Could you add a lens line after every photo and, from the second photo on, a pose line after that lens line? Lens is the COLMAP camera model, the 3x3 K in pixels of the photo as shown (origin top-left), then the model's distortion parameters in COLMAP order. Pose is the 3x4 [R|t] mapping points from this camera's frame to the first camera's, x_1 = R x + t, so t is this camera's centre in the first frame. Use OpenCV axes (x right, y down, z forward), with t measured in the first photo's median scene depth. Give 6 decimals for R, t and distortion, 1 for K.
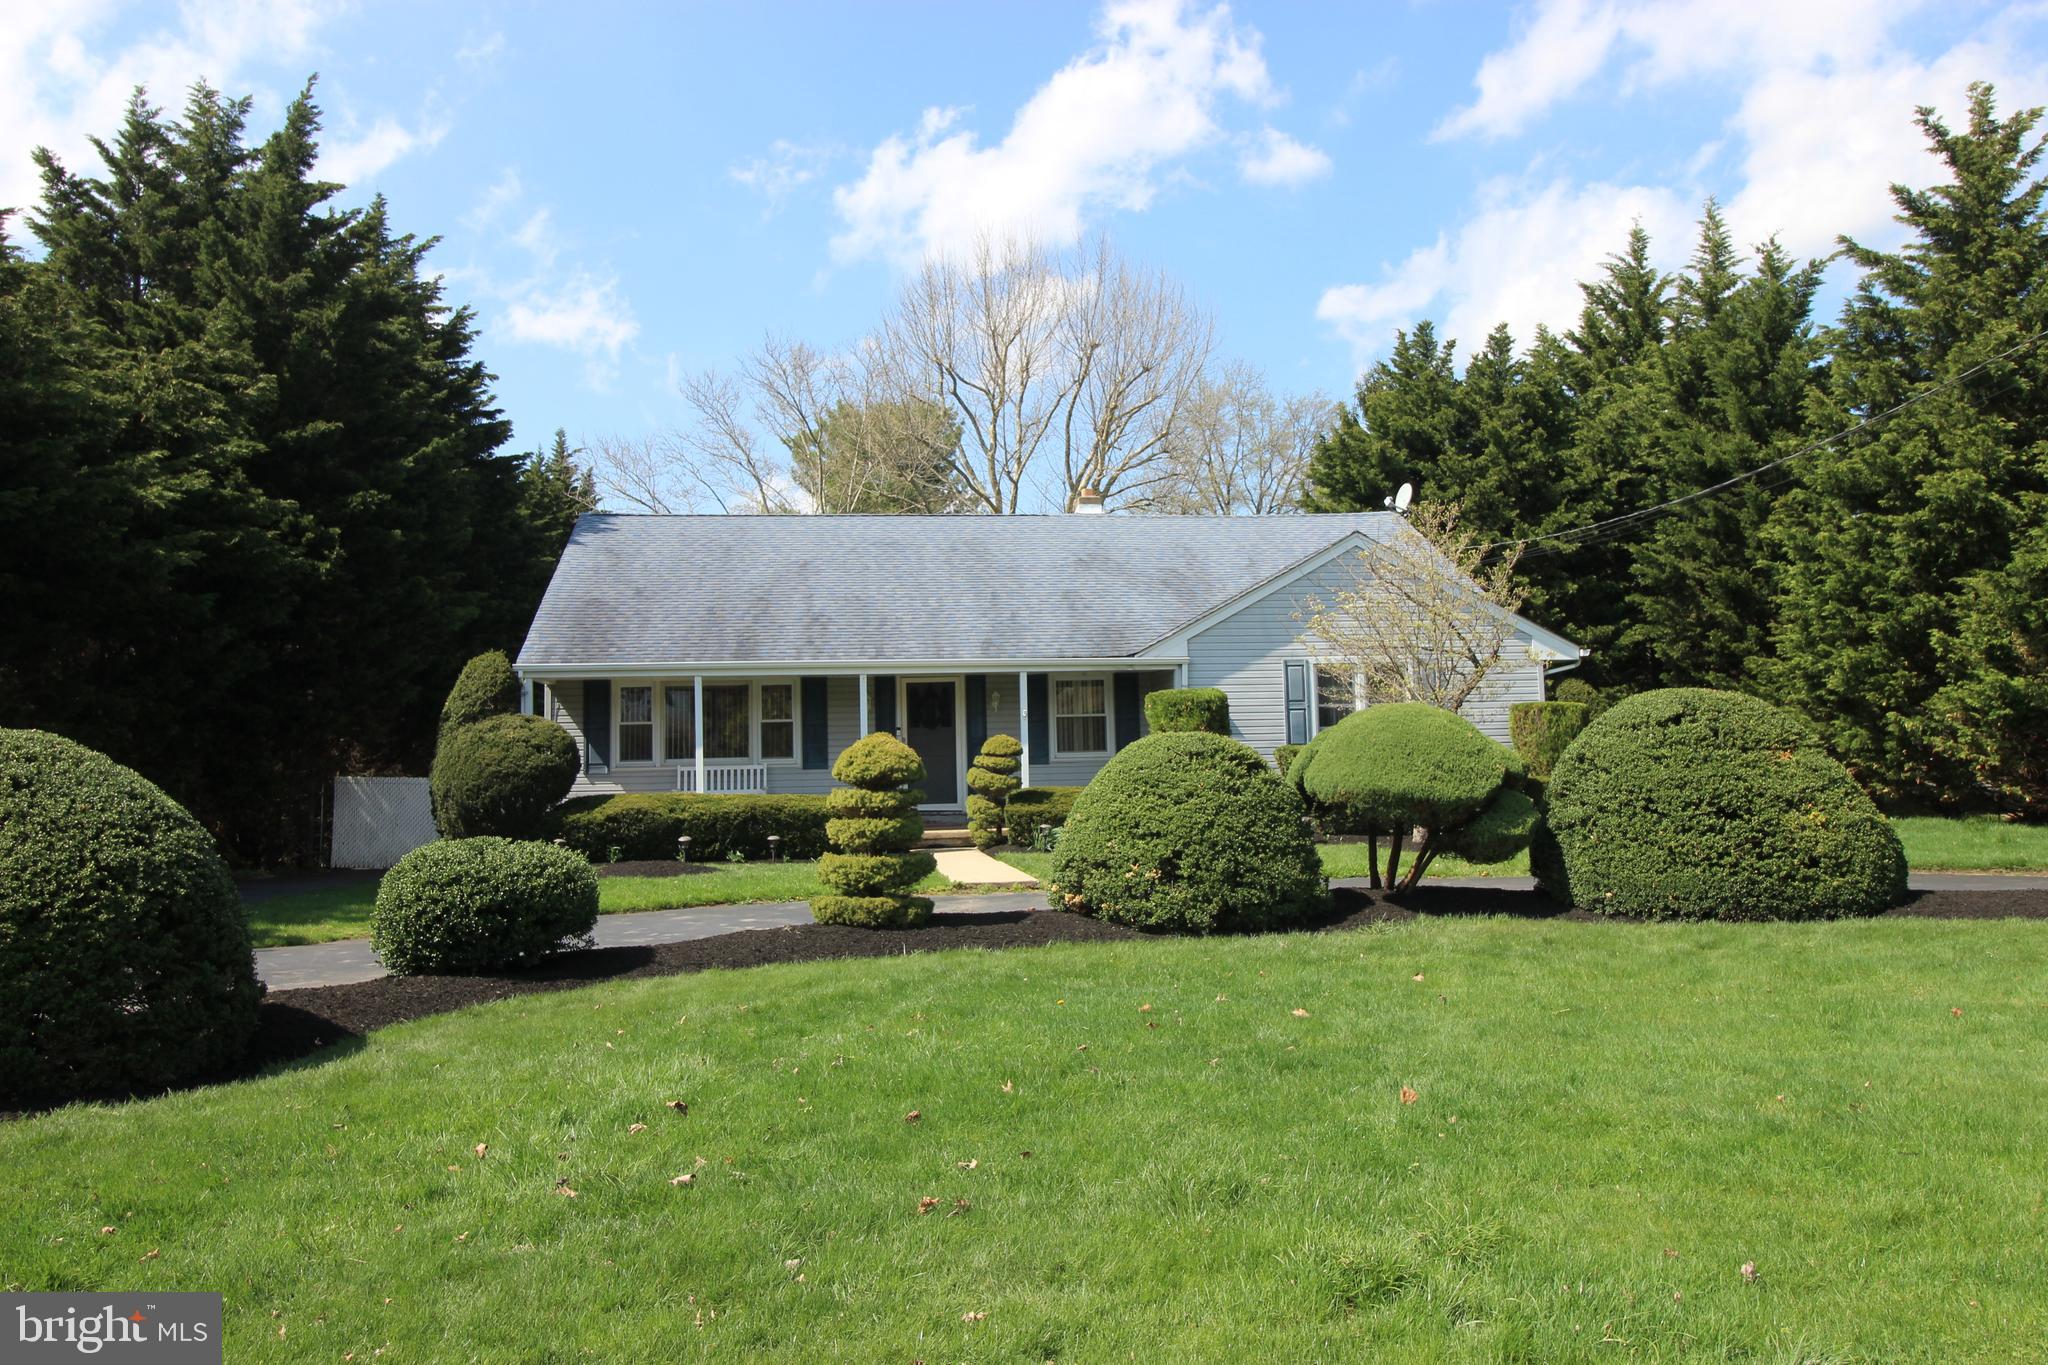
lens RADIAL K [[1723.2, 0, 985.5], [0, 1723.2, 681.3], [0, 0, 1]] dist [0.016664, -0.004770]
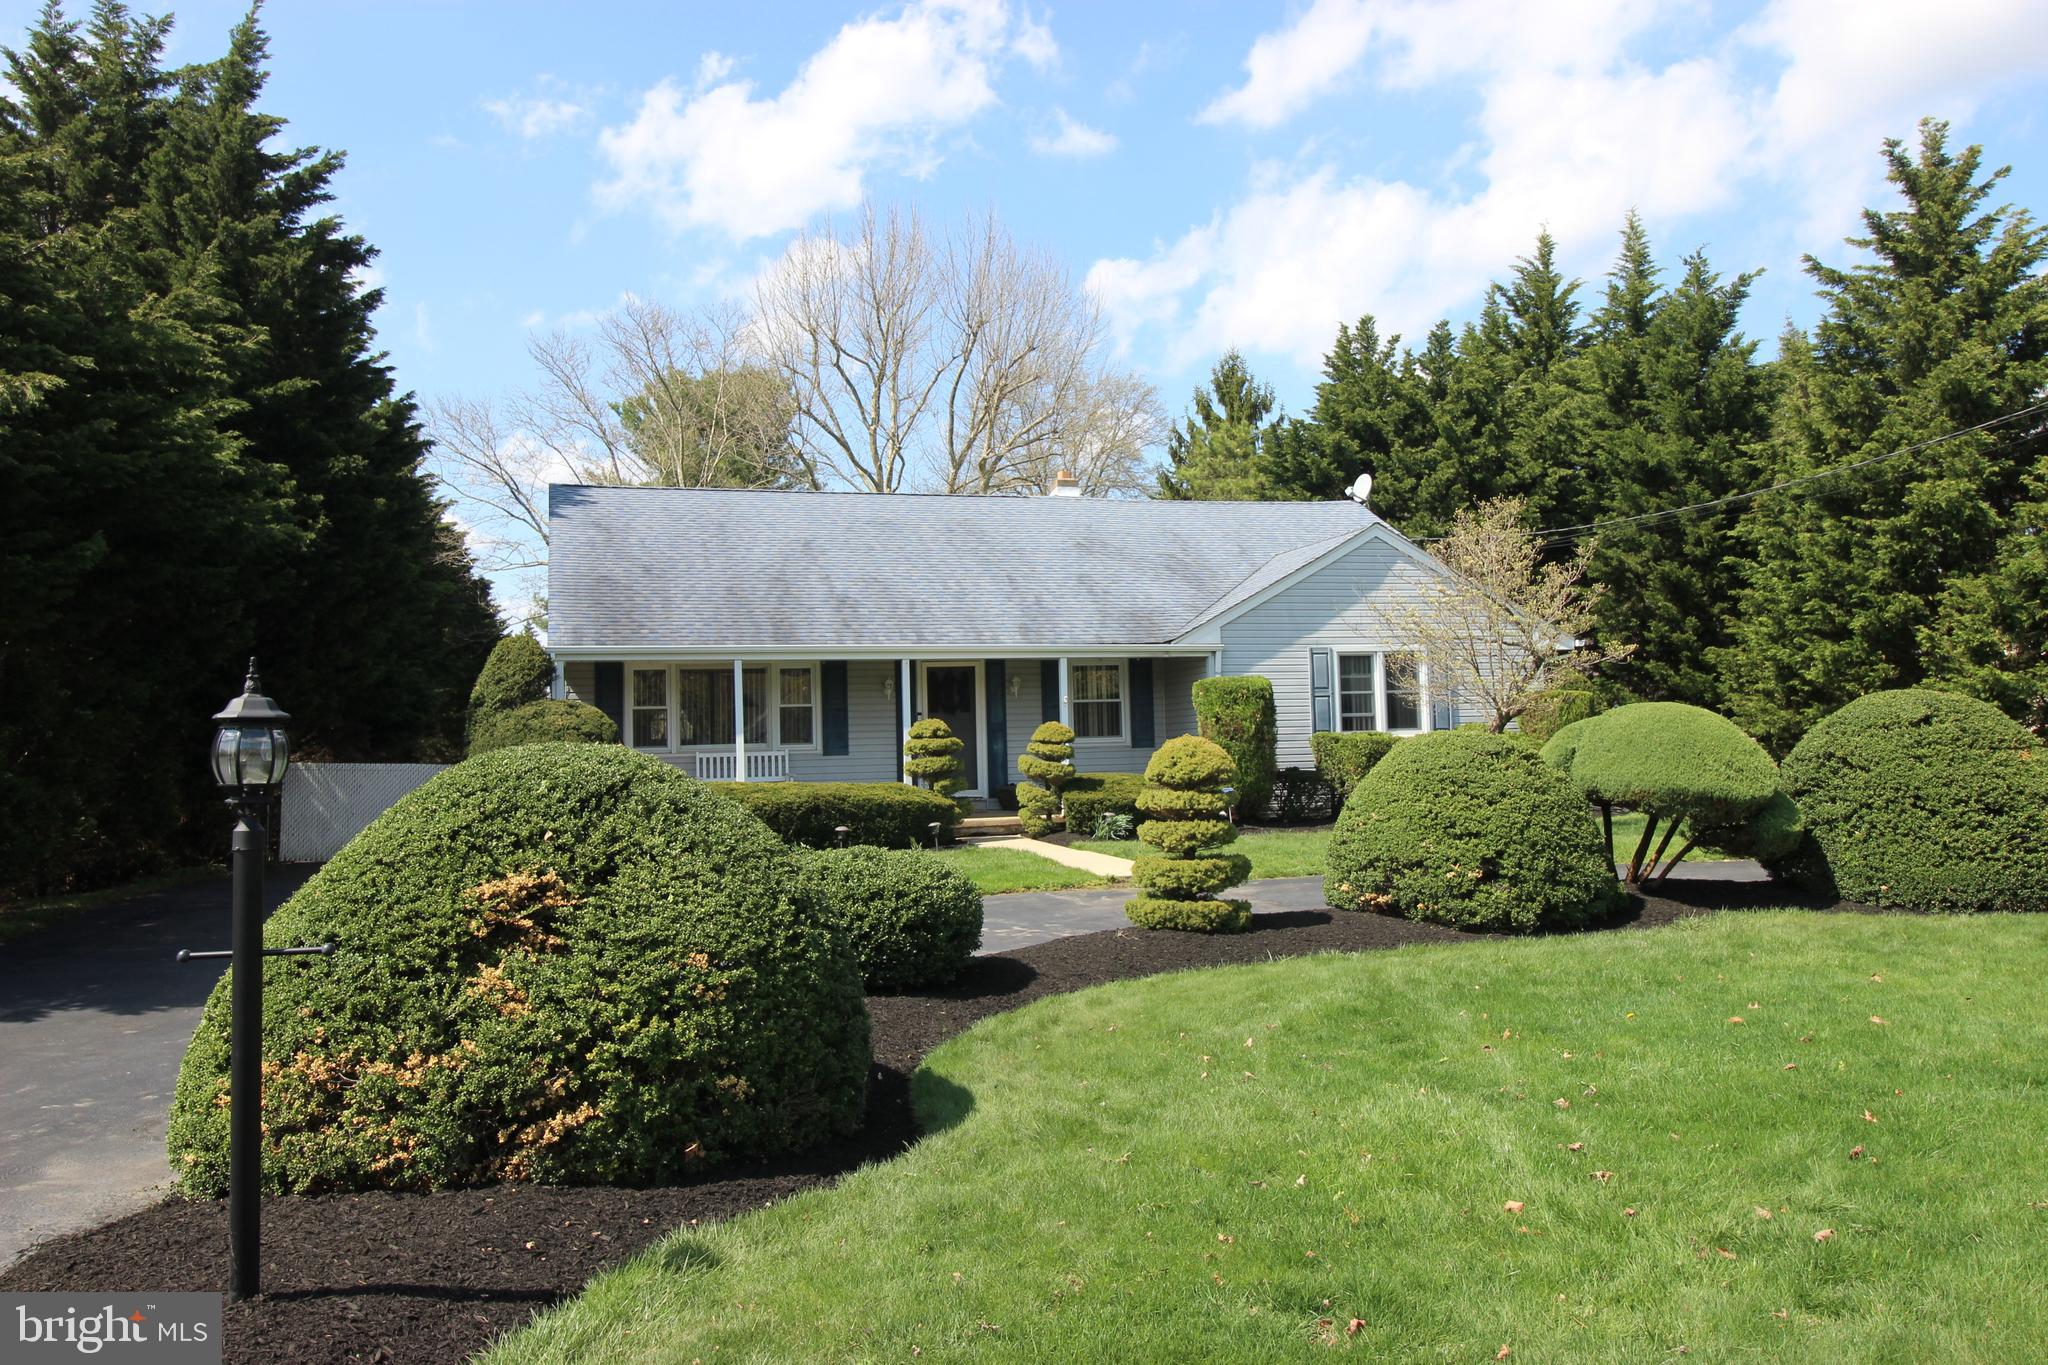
lens RADIAL K [[1723.2, 0, 985.5], [0, 1723.2, 681.3], [0, 0, 1]] dist [0.016664, -0.004770]
pose [[0.985409, 0.005255, 0.170119, -0.187466], [-0.008191, 0.999829, 0.016561, -0.007866], [-0.170003, -0.017713, 0.985284, 0.029916]]
